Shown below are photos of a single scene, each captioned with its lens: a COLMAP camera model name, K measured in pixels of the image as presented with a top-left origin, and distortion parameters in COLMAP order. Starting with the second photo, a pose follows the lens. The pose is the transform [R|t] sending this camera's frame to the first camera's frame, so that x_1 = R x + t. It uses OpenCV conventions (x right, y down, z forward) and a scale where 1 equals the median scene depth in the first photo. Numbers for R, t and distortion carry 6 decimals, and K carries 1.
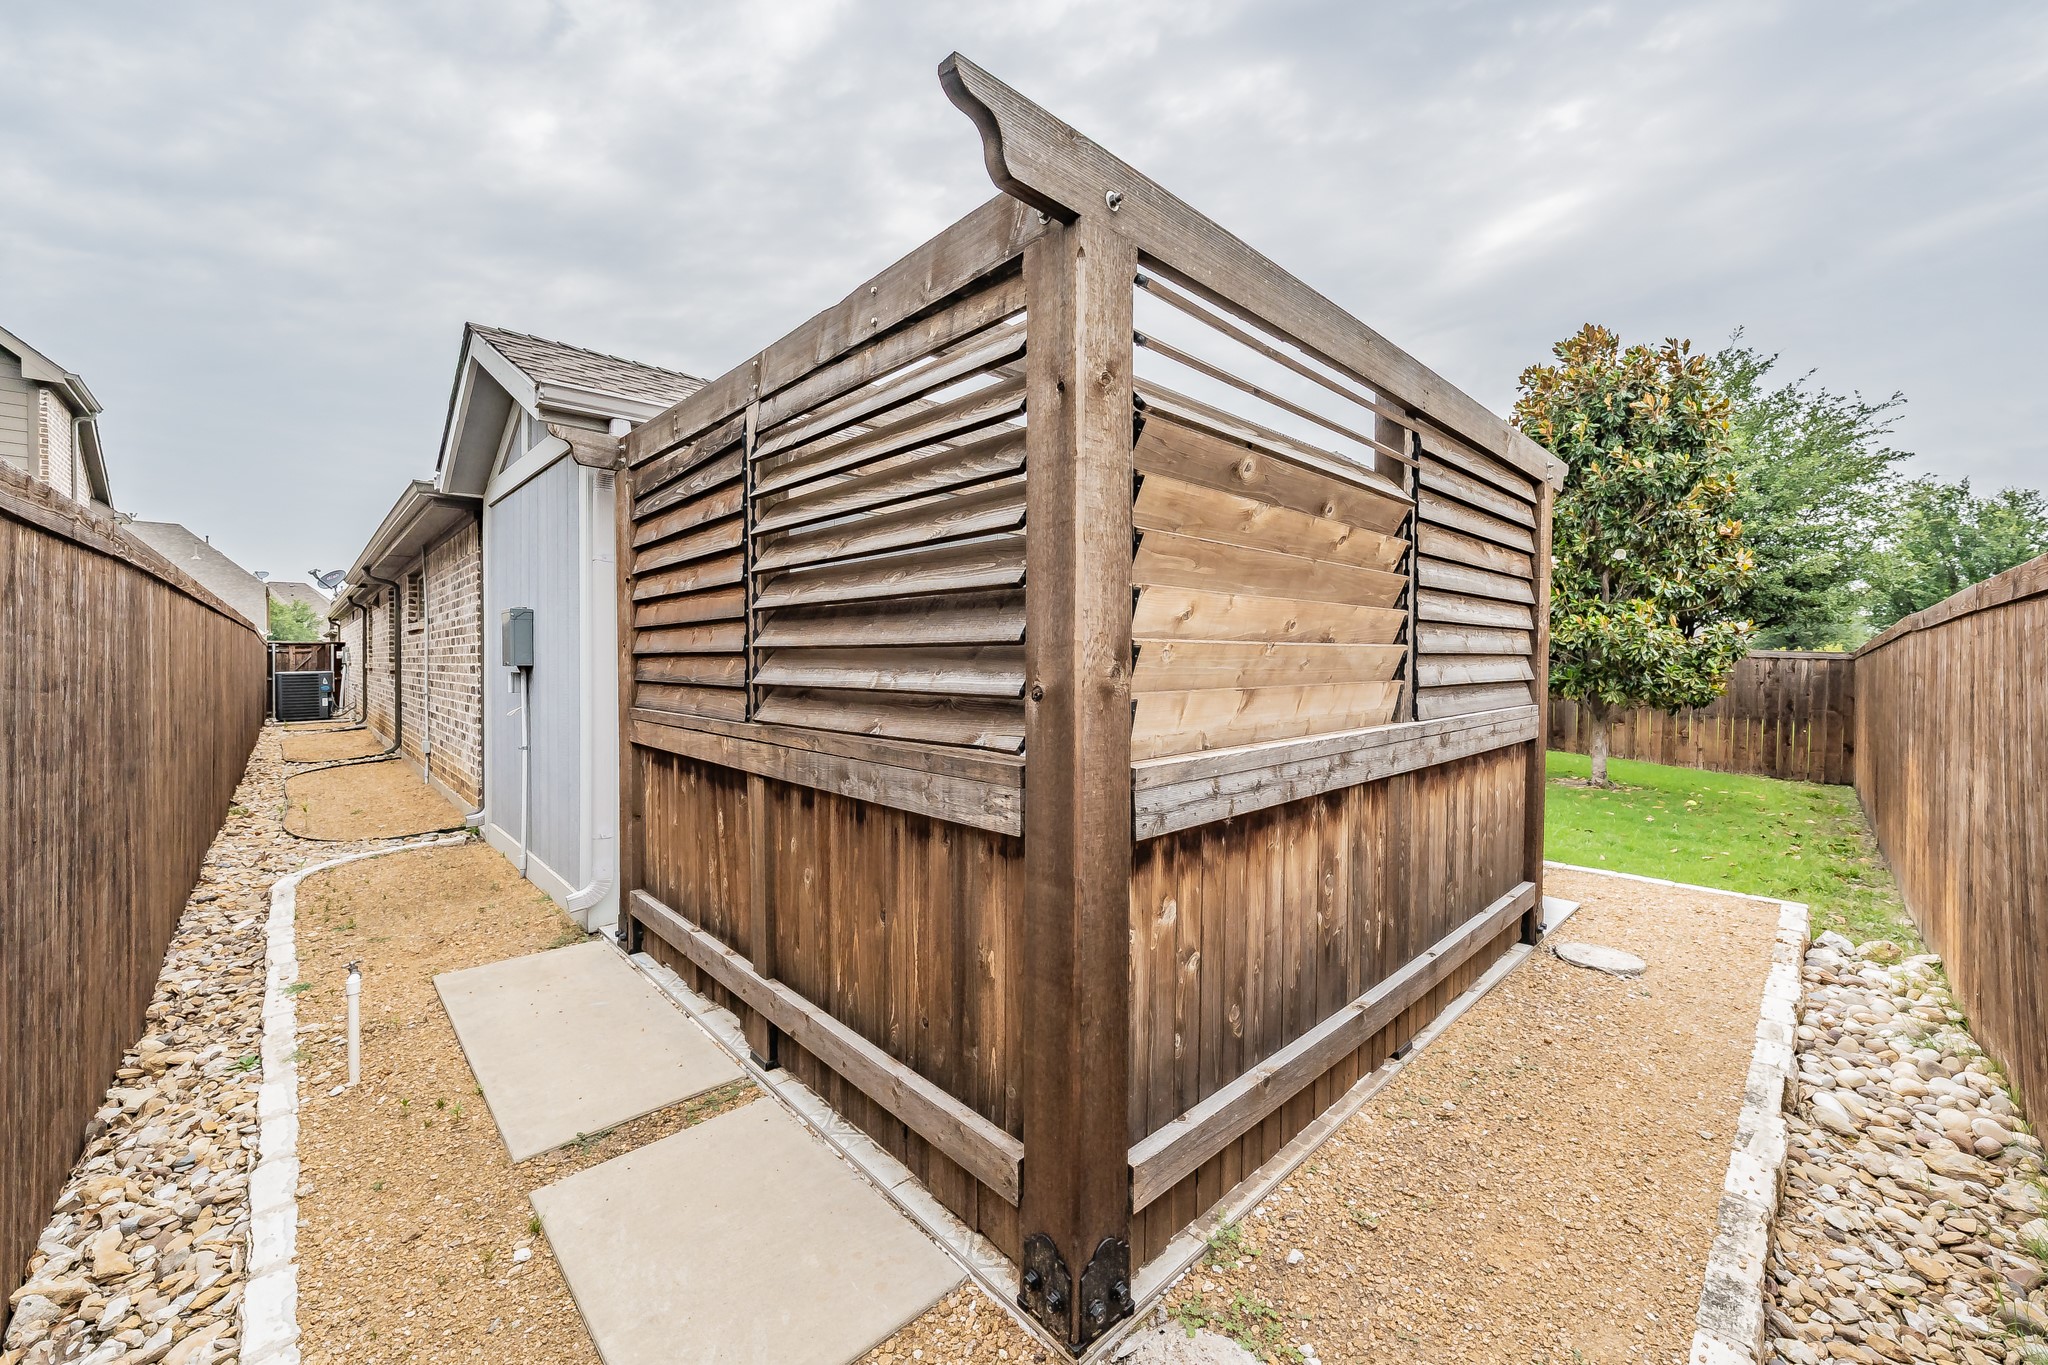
lens RADIAL K [[782.1, 0, 1019.4], [0, 782.1, 668.9], [0, 0, 1]] dist [0.000720, 0.000209]
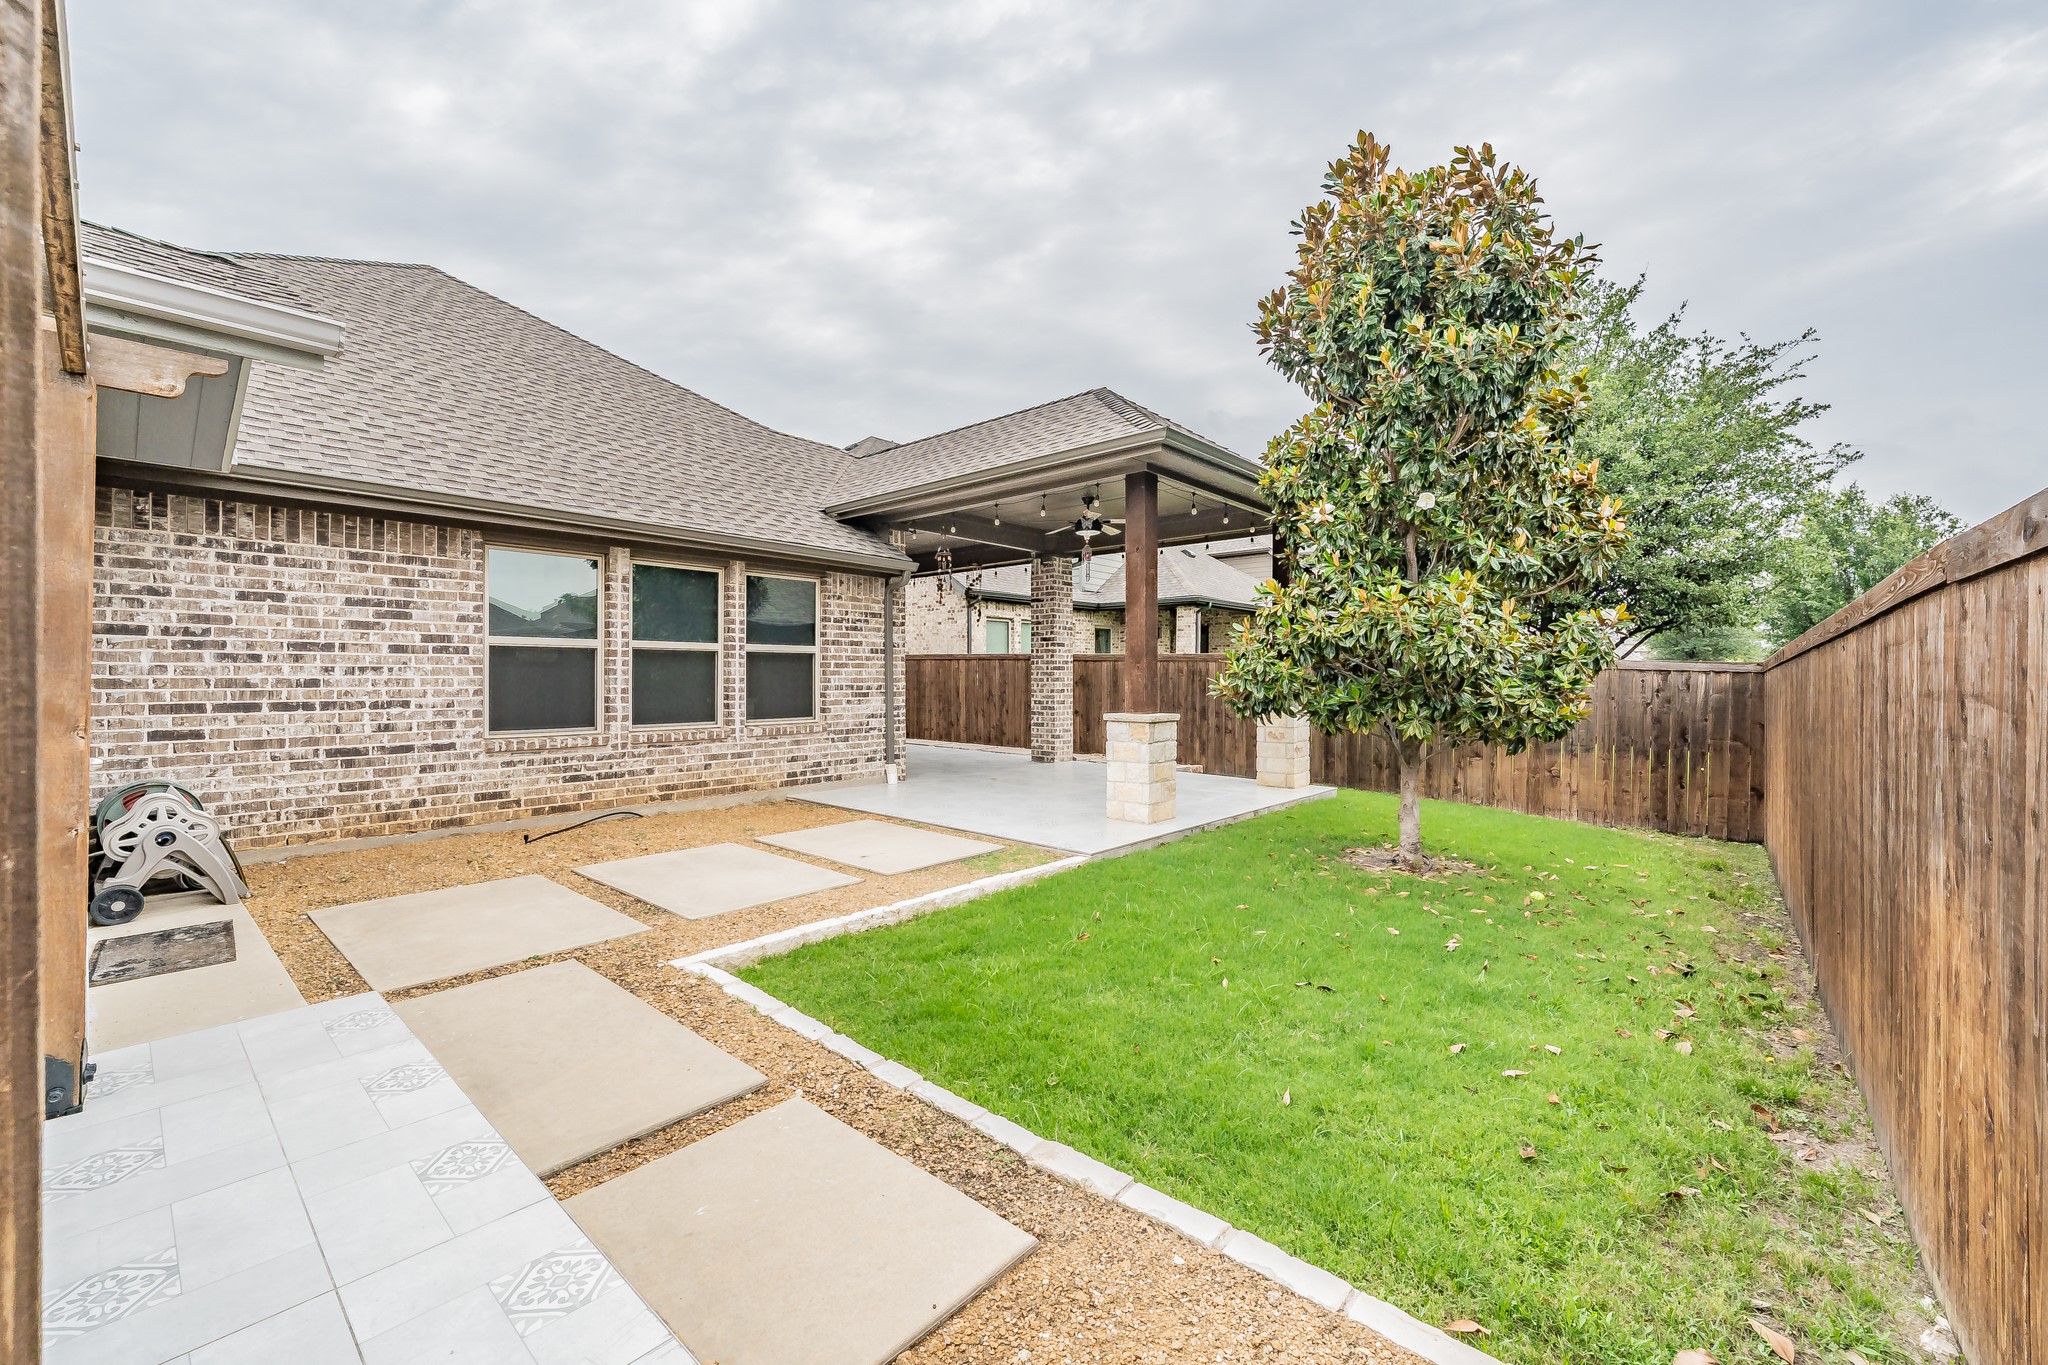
lens RADIAL K [[815.2, 0, 1010.9], [0, 815.2, 676.4], [0, 0, 1]] dist [-0.002107, -0.000629]
pose [[0.996762, 0.000180, 0.080414, 0.309435], [0.000886, 0.999912, -0.013232, 0.001797], [-0.080409, 0.013260, 0.996674, 0.304112]]
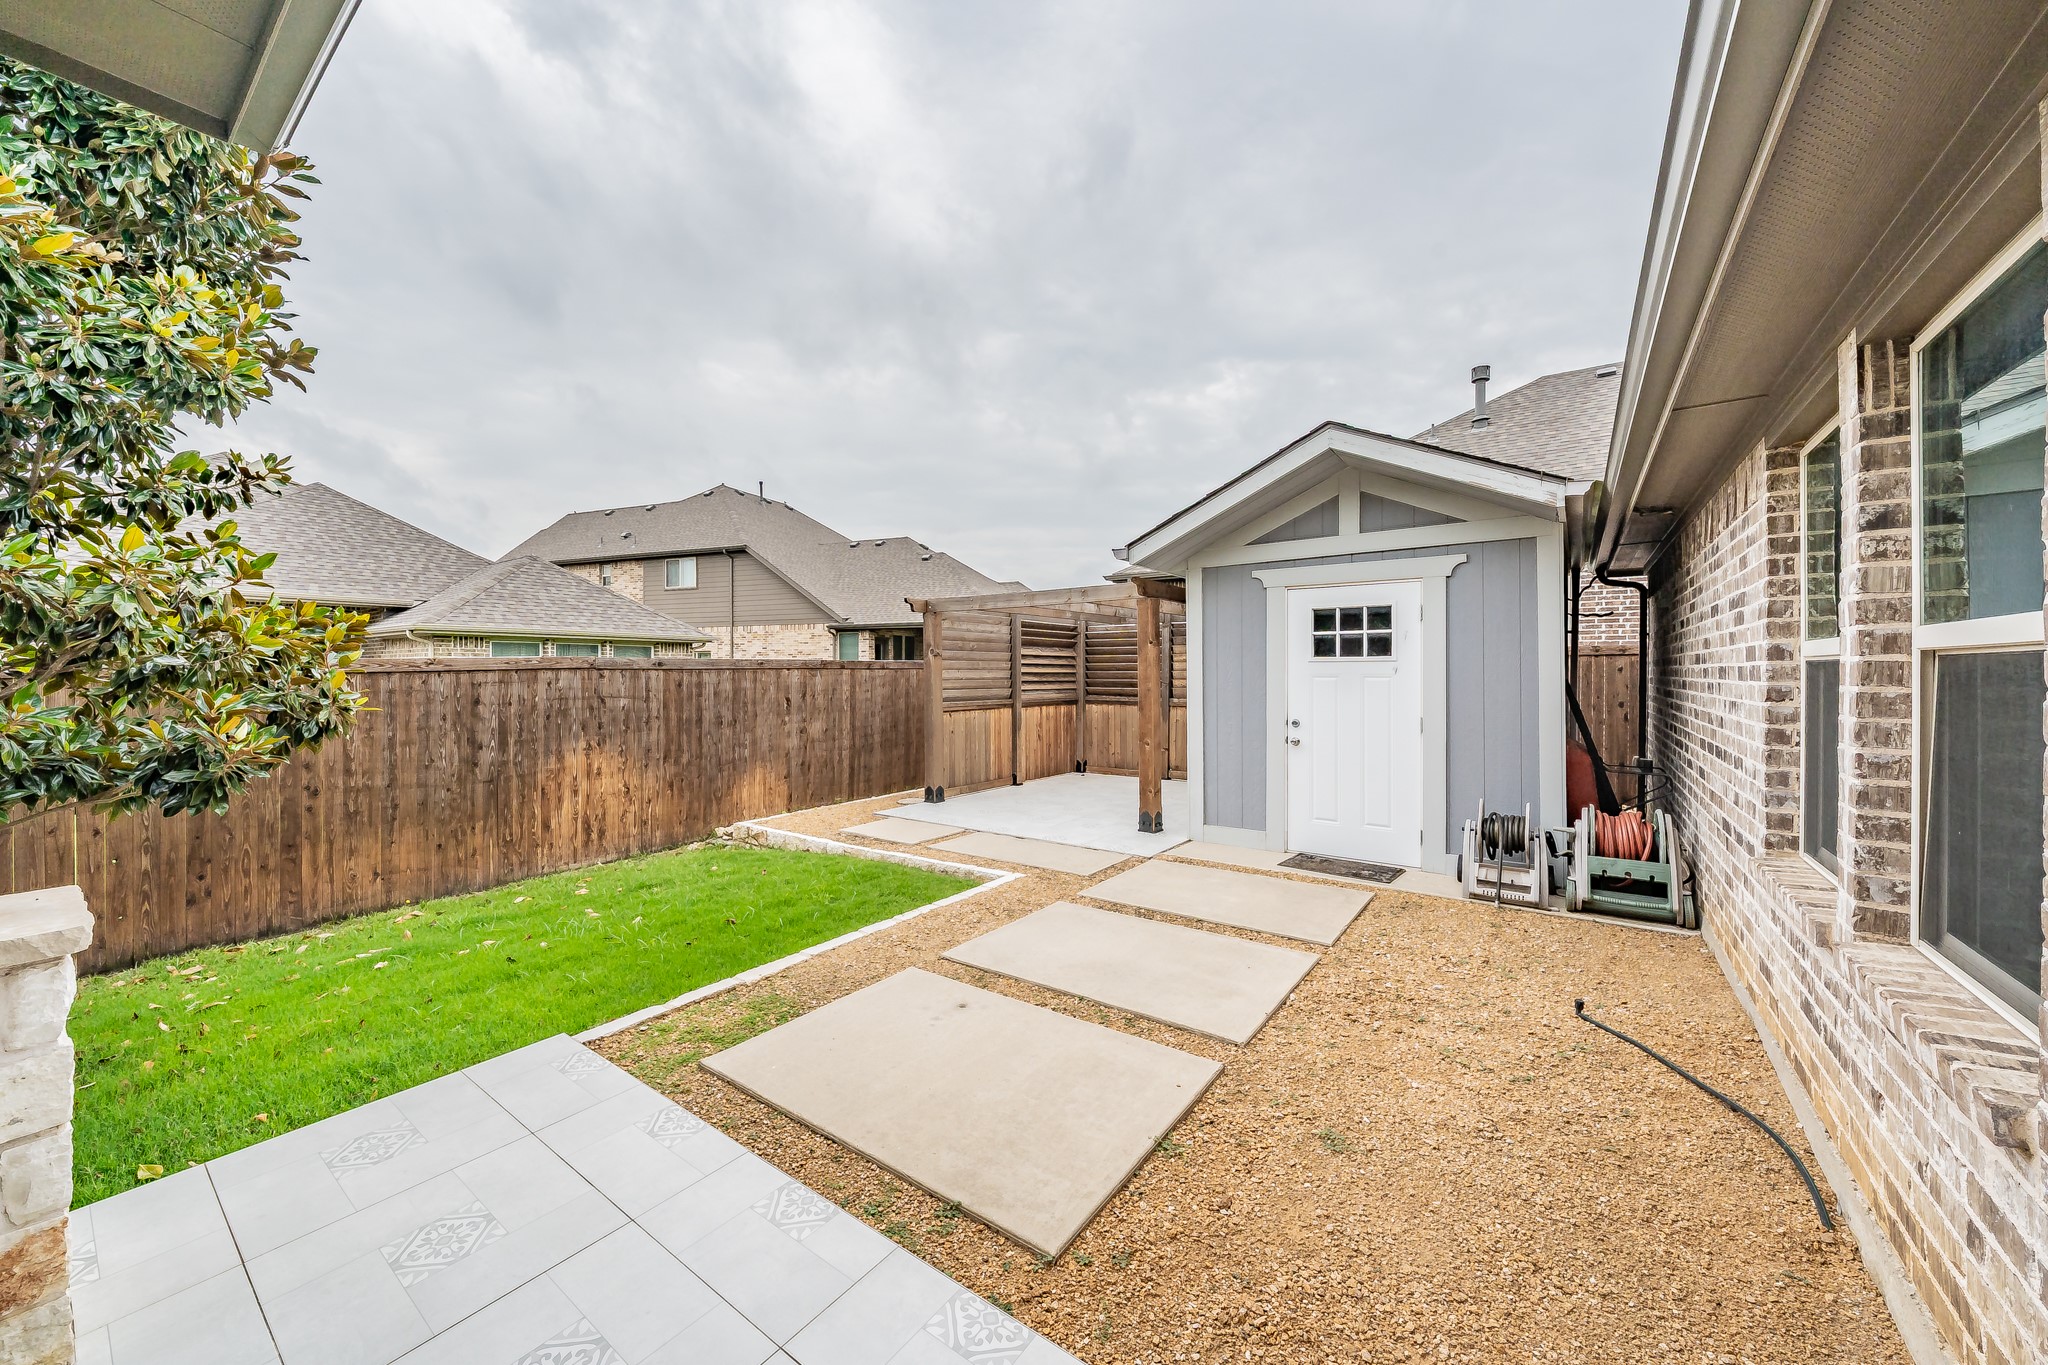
lens RADIAL K [[745.0, 0, 1005.6], [0, 745.0, 670.9], [0, 0, 1]] dist [0.003366, 0.000106]
pose [[-0.989039, 0.000708, -0.147654, 0.283777], [-0.001225, 0.999915, 0.013001, -0.030985], [0.147650, 0.013039, -0.988954, 1.206362]]
